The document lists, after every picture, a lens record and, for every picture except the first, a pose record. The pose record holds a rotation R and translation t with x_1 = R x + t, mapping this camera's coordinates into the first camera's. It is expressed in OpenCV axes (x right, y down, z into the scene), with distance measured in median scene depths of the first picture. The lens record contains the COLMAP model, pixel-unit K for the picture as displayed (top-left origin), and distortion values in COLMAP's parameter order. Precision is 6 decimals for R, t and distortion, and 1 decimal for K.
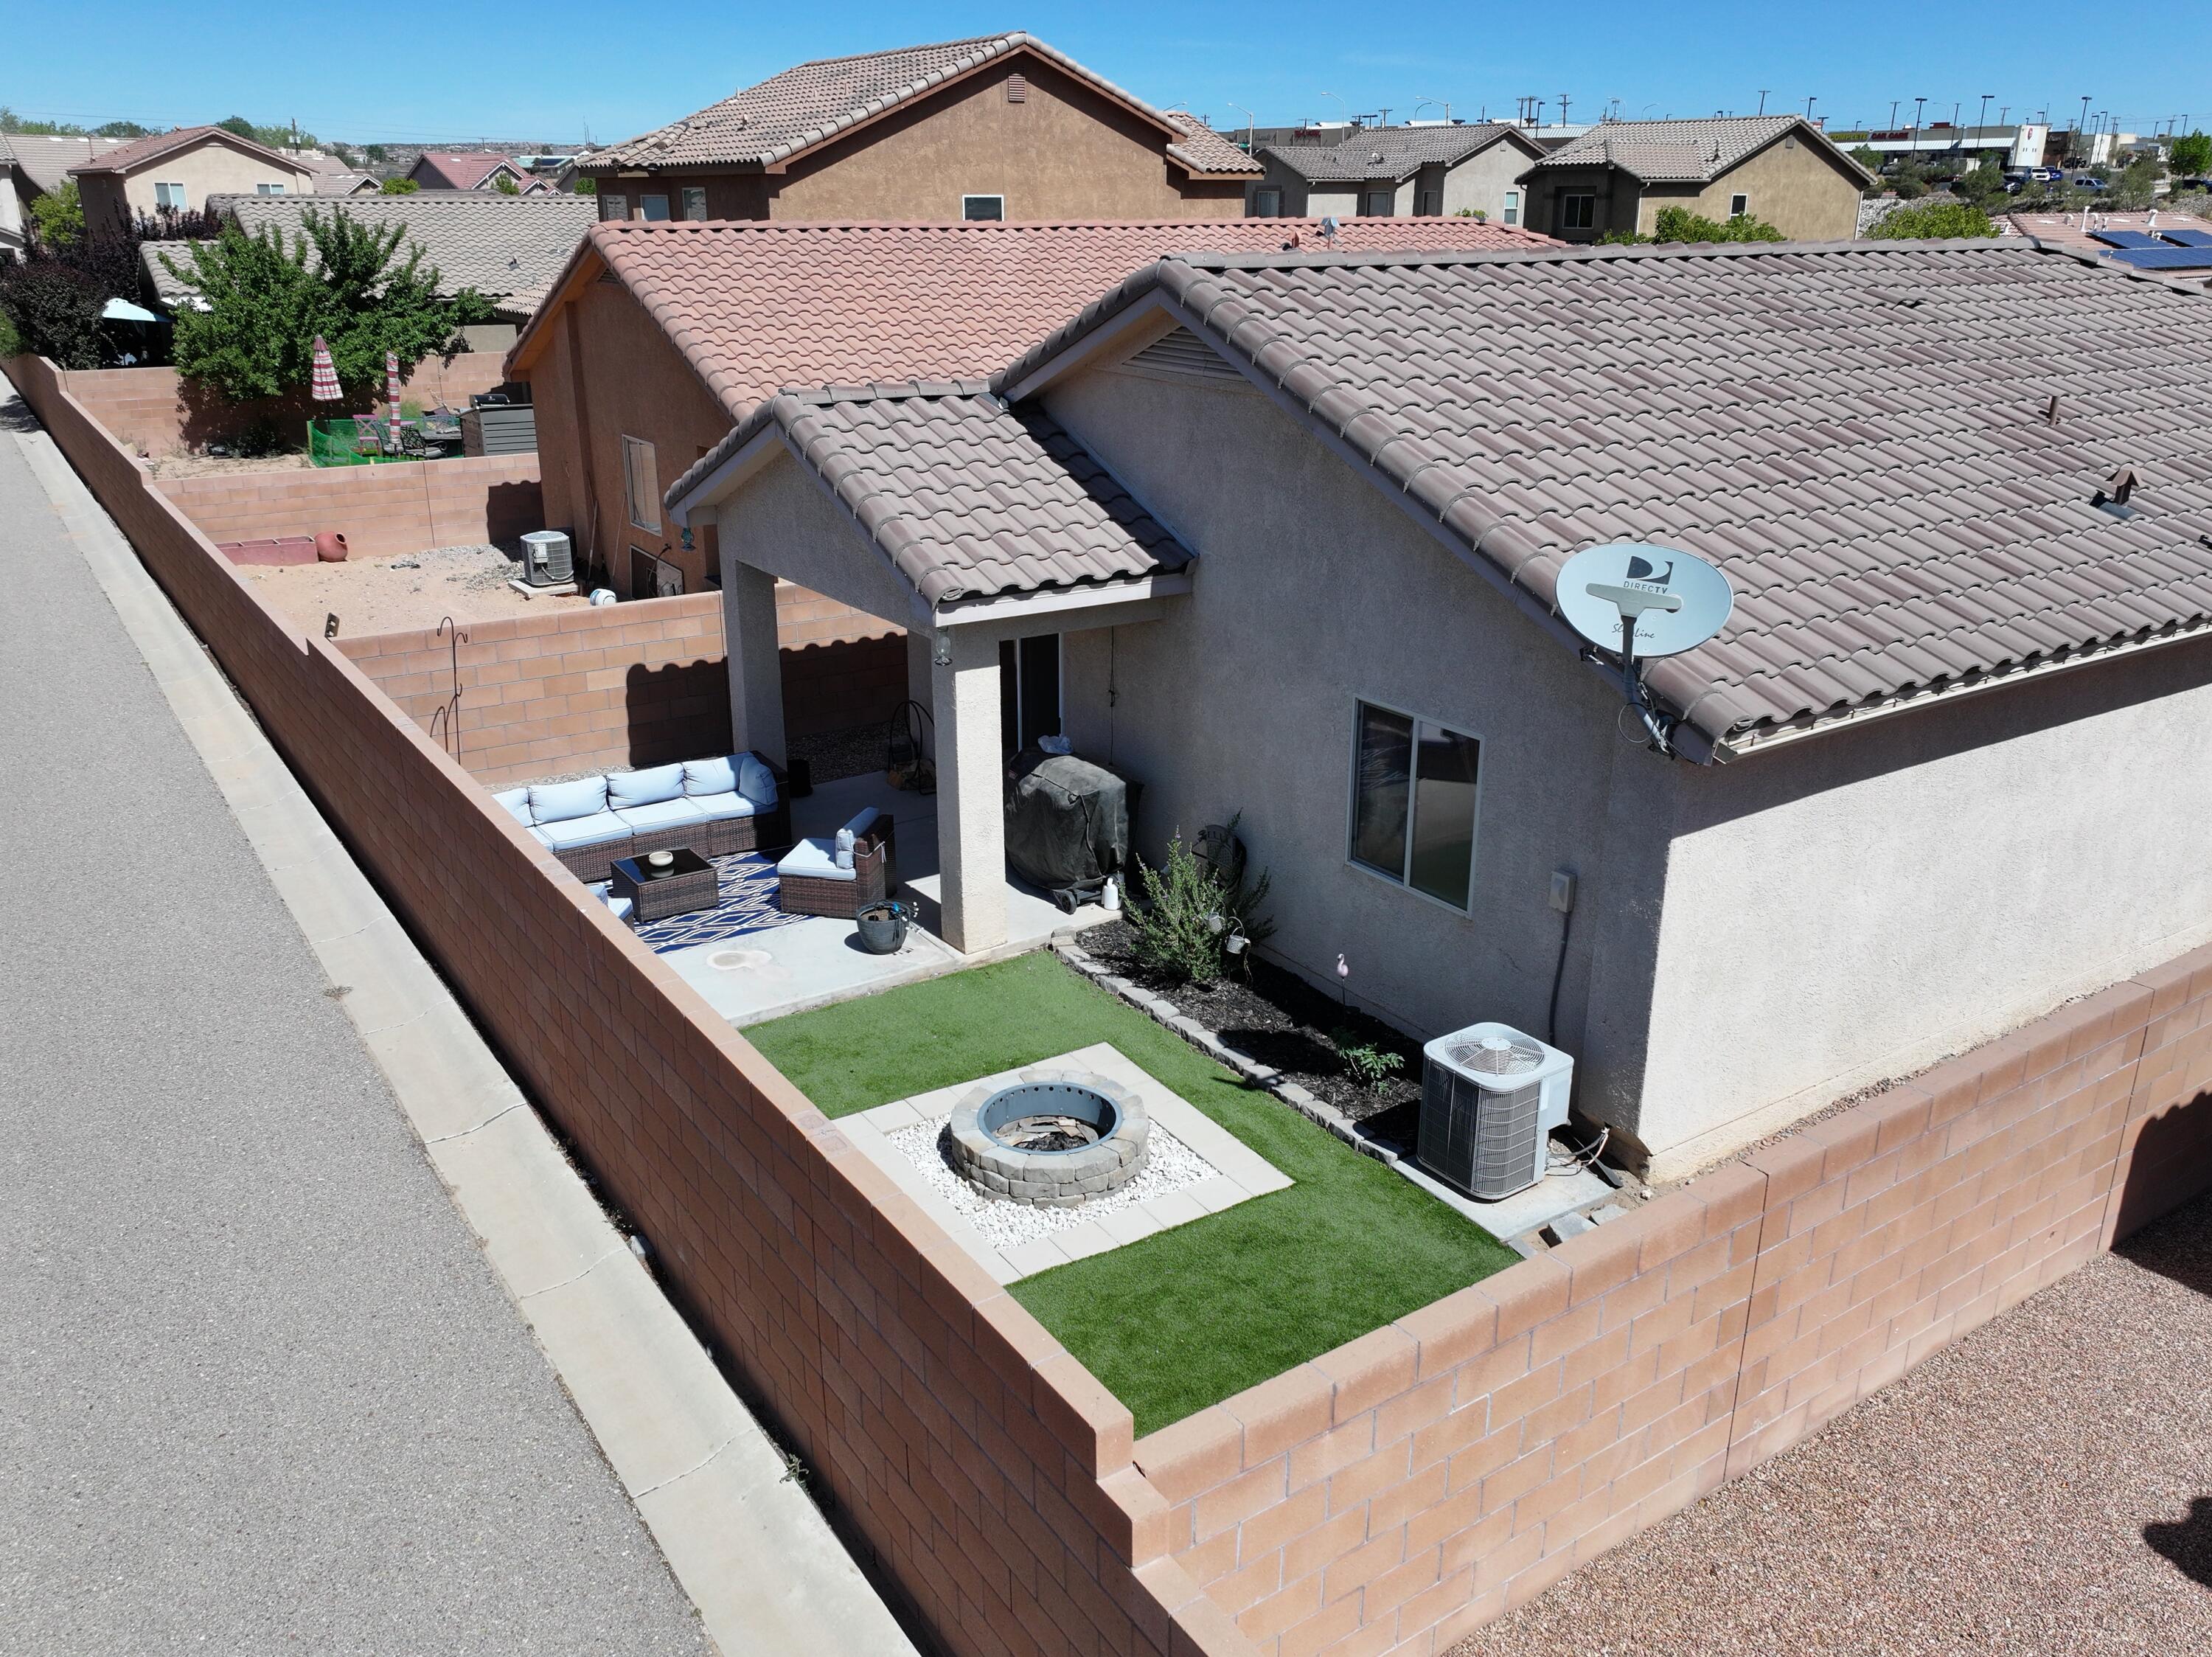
lens RADIAL K [[1741.7, 0, 1121.1], [0, 1741.7, 828.1], [0, 0, 1]] dist [0.001435, 0.015629]
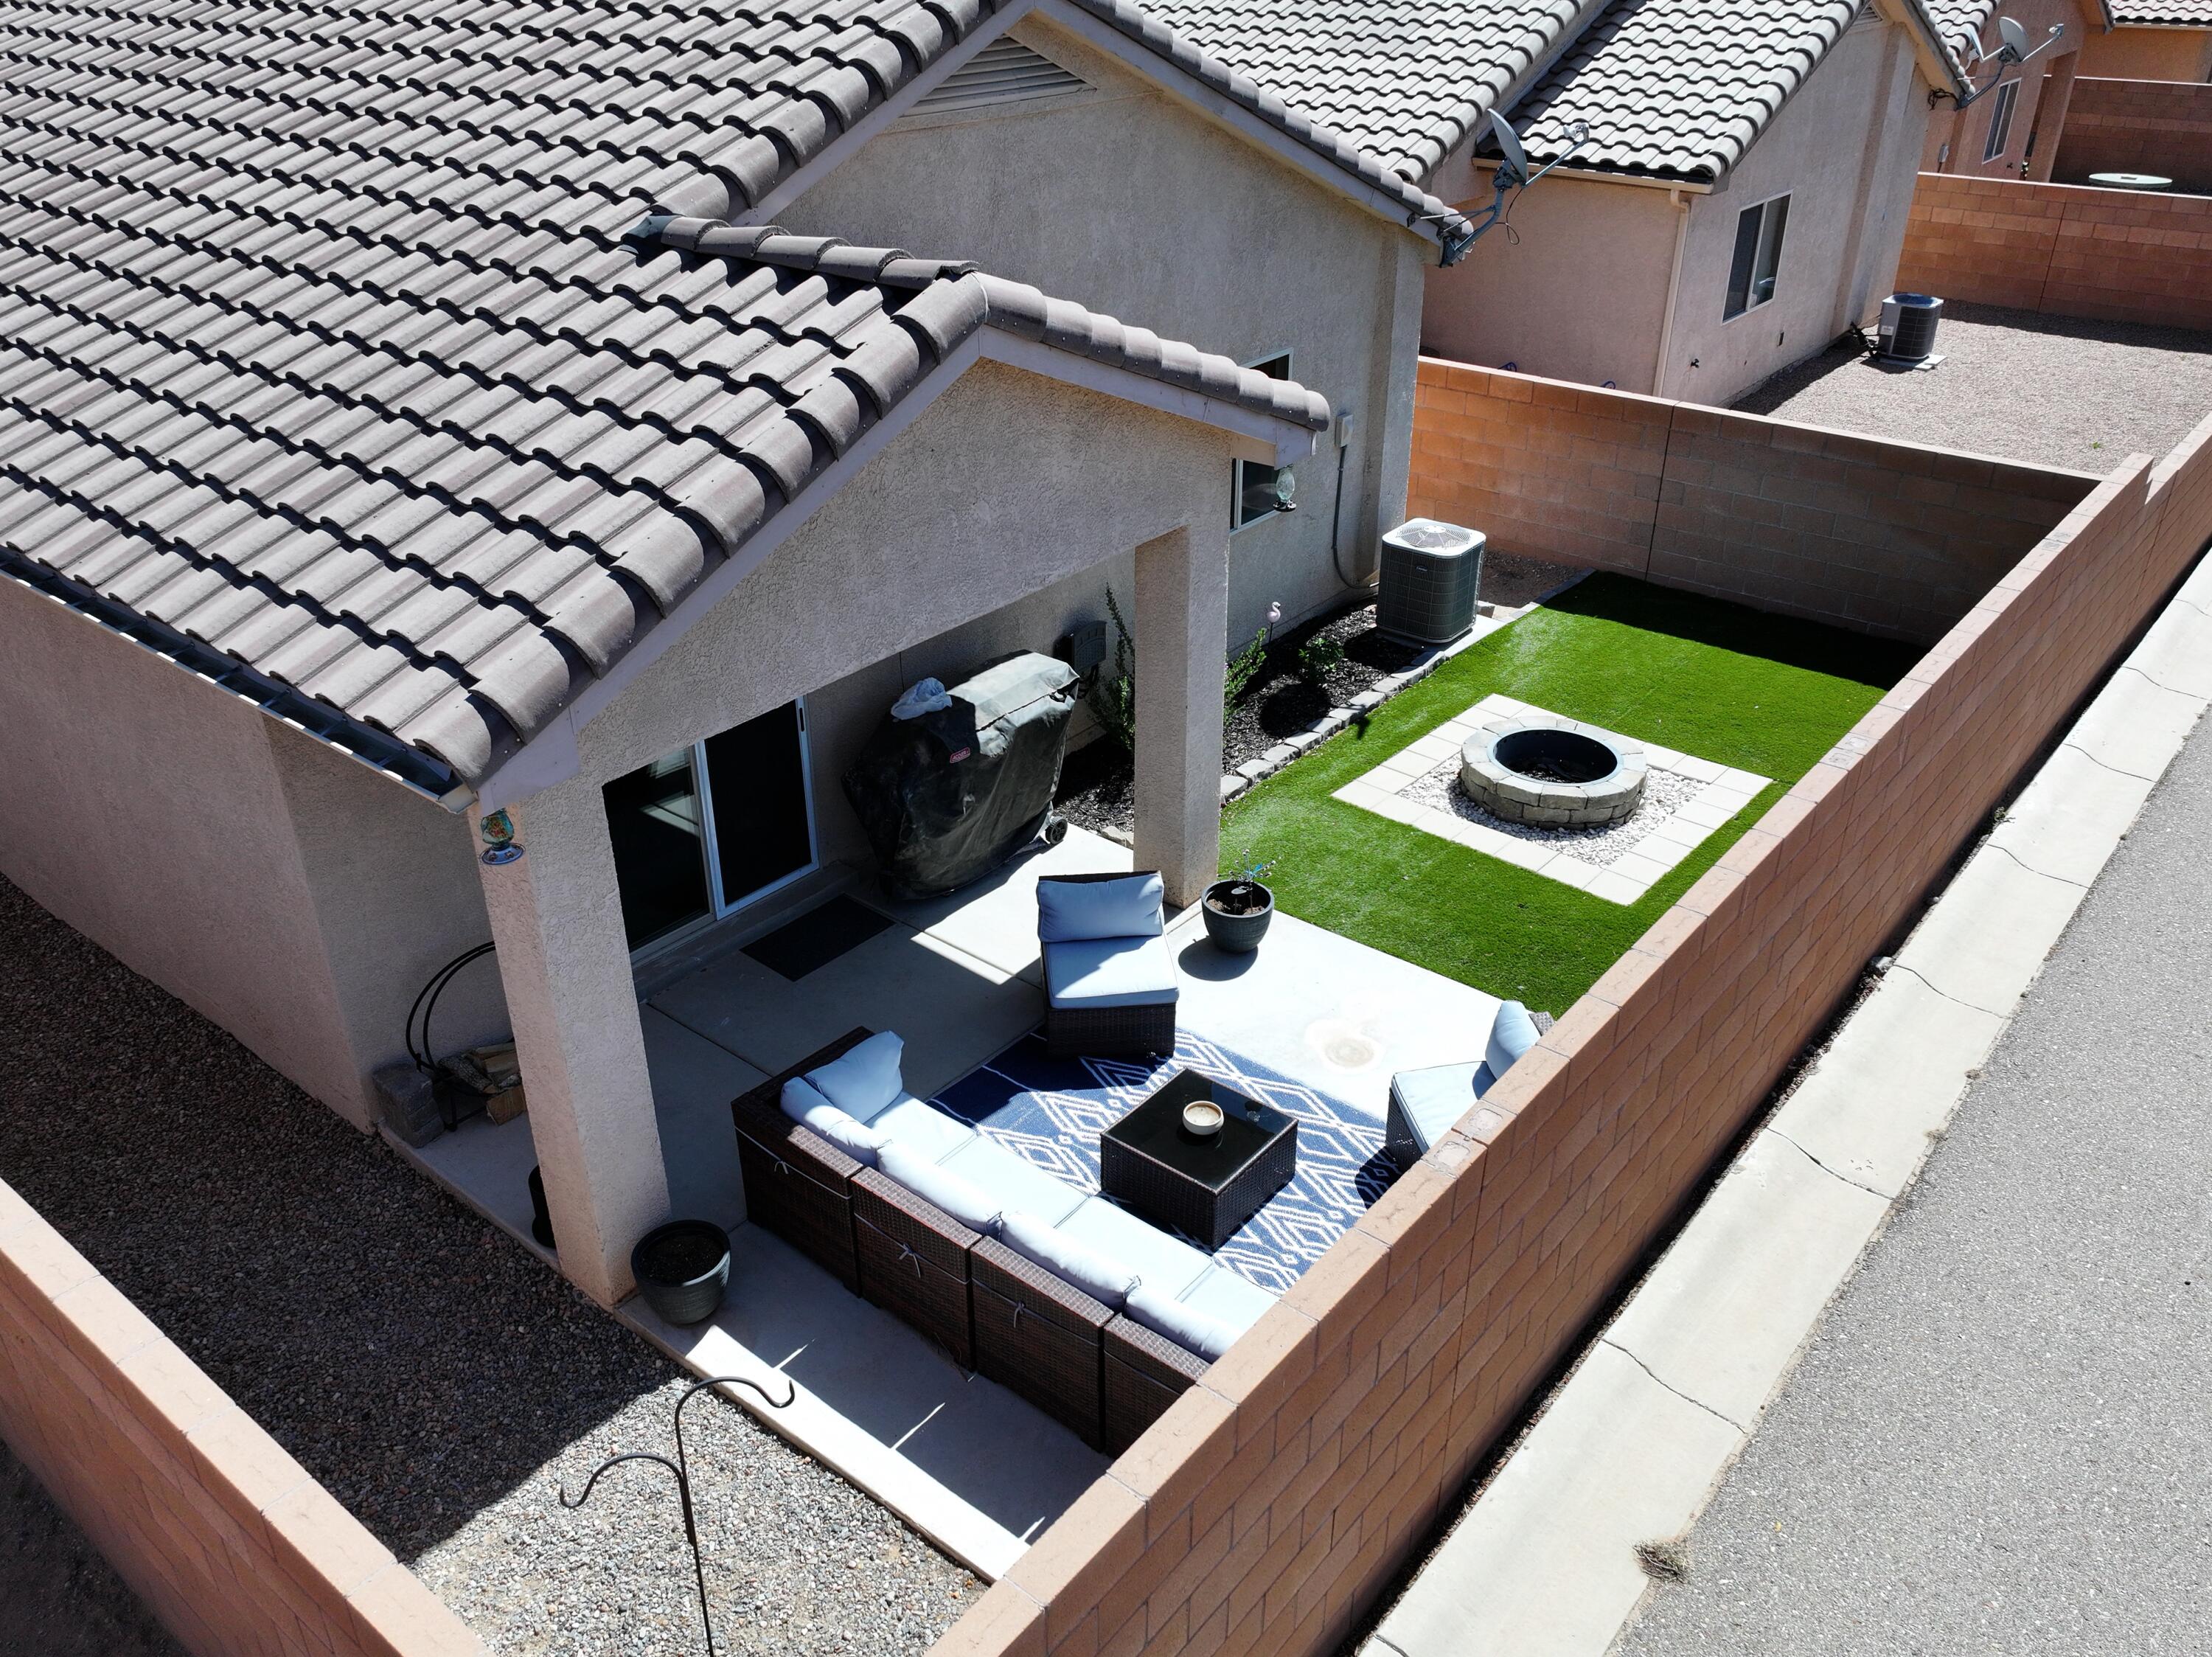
lens RADIAL K [[1741.7, 0, 1113.3], [0, 1741.7, 831.7], [0, 0, 1]] dist [0.001435, 0.015629]
pose [[-0.288413, -0.476879, 0.830304, -0.814348], [0.323076, 0.767833, 0.553223, -0.451090], [-0.901355, 0.427807, -0.067384, 1.222235]]
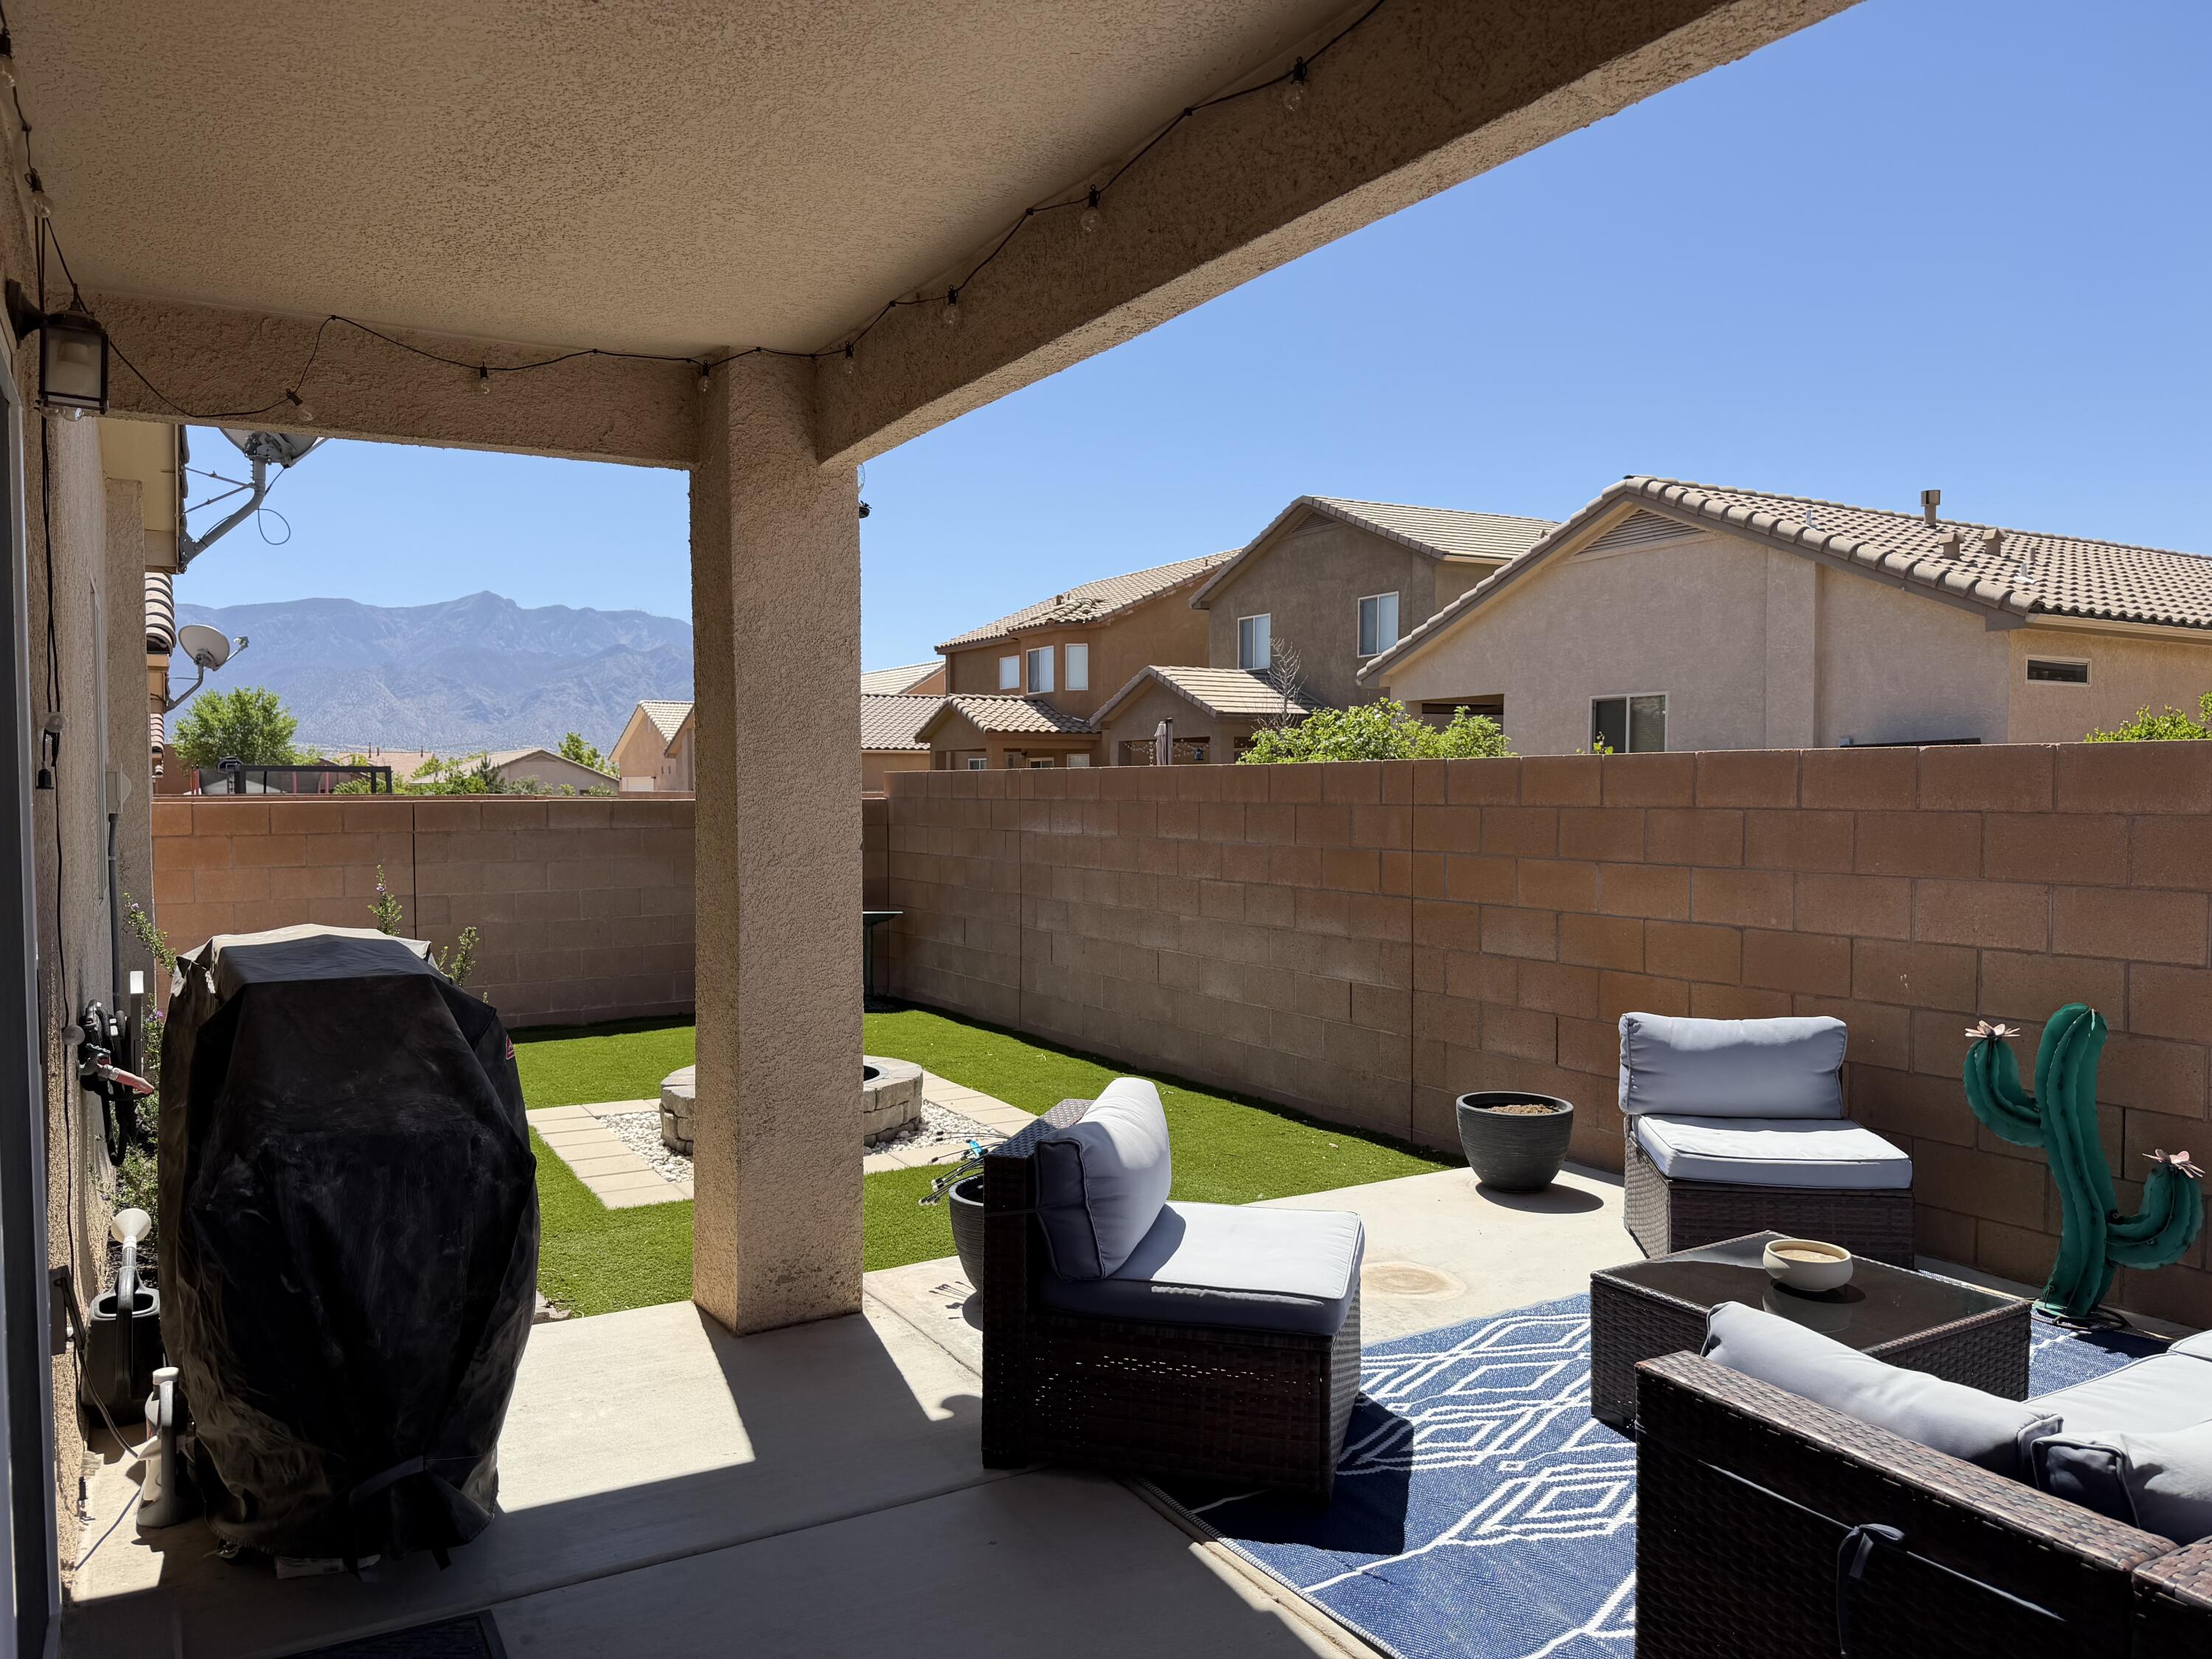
lens RADIAL K [[1542.3, 0, 1104.3], [0, 1542.3, 828.8], [0, 0, 1]] dist [0.072026, -0.089959]
pose [[-0.998692, -0.000875, 0.051118, -0.194593], [0.017796, 0.931377, 0.363620, -0.170270], [-0.047929, 0.364054, -0.930144, 1.451969]]
